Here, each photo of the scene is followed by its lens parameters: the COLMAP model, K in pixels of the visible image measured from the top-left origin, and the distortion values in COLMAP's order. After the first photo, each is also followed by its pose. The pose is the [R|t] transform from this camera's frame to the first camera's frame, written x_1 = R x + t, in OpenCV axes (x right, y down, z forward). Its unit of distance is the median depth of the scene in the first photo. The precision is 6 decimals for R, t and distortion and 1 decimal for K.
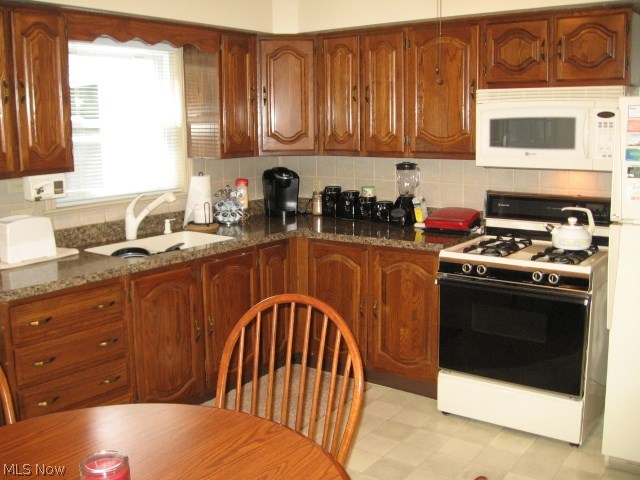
lens RADIAL K [[690.6, 0, 320.0], [0, 690.6, 240.0], [0, 0, 1]] dist [-0.092401, 0.001784]
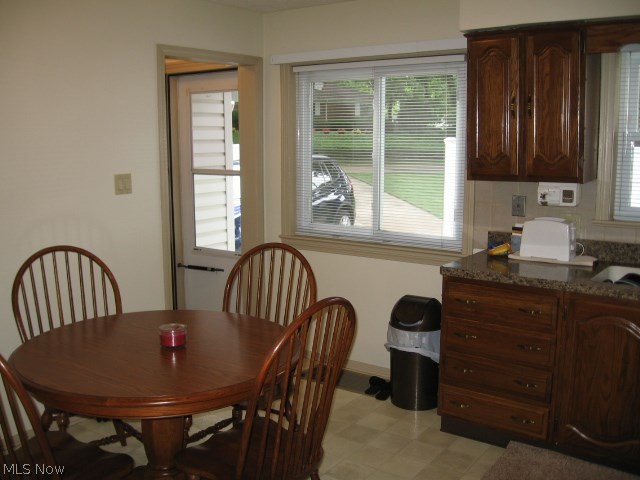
lens RADIAL K [[690.6, 0, 320.0], [0, 690.6, 240.0], [0, 0, 1]] dist [-0.092401, 0.001784]
pose [[-0.001600, 0.161398, -0.986888, 0.664088], [-0.171558, 0.972213, 0.159276, -0.115072], [0.985173, 0.169564, 0.026134, 0.620879]]
